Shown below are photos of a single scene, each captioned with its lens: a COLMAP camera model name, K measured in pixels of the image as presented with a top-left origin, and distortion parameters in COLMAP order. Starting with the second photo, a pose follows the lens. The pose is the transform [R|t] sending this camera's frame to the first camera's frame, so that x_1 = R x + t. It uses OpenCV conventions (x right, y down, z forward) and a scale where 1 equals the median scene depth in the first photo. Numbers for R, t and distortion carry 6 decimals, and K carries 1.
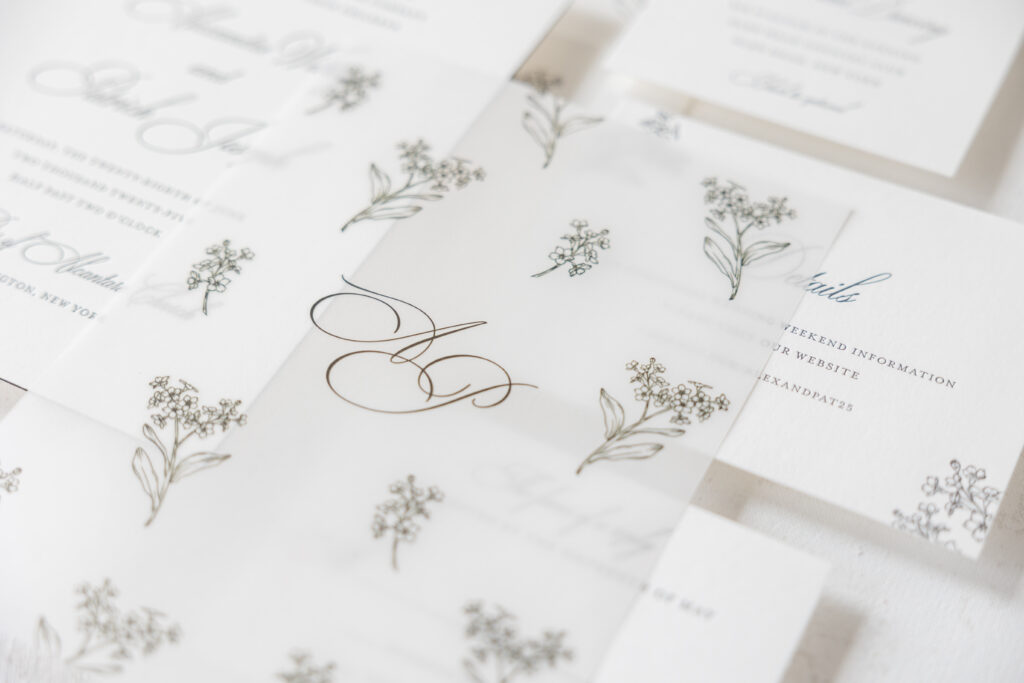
lens RADIAL K [[1687.3, 0, 512.0], [0, 1687.3, 341.5], [0, 0, 1]] dist [0.040539, 0.090374]
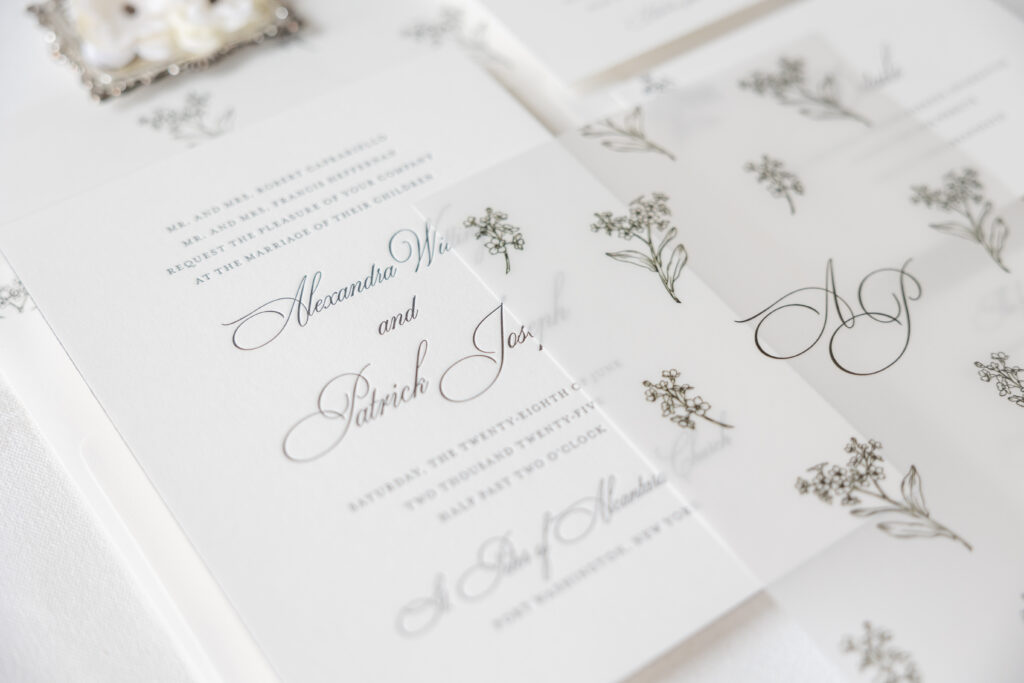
lens RADIAL K [[1469.4, 0, 512.0], [0, 1469.4, 341.5], [0, 0, 1]] dist [0.032022, -0.025937]
pose [[0.456857, -0.653599, 0.603399, -0.718536], [0.651345, 0.707776, 0.273501, -0.367905], [-0.605831, 0.268070, 0.749071, 0.403095]]
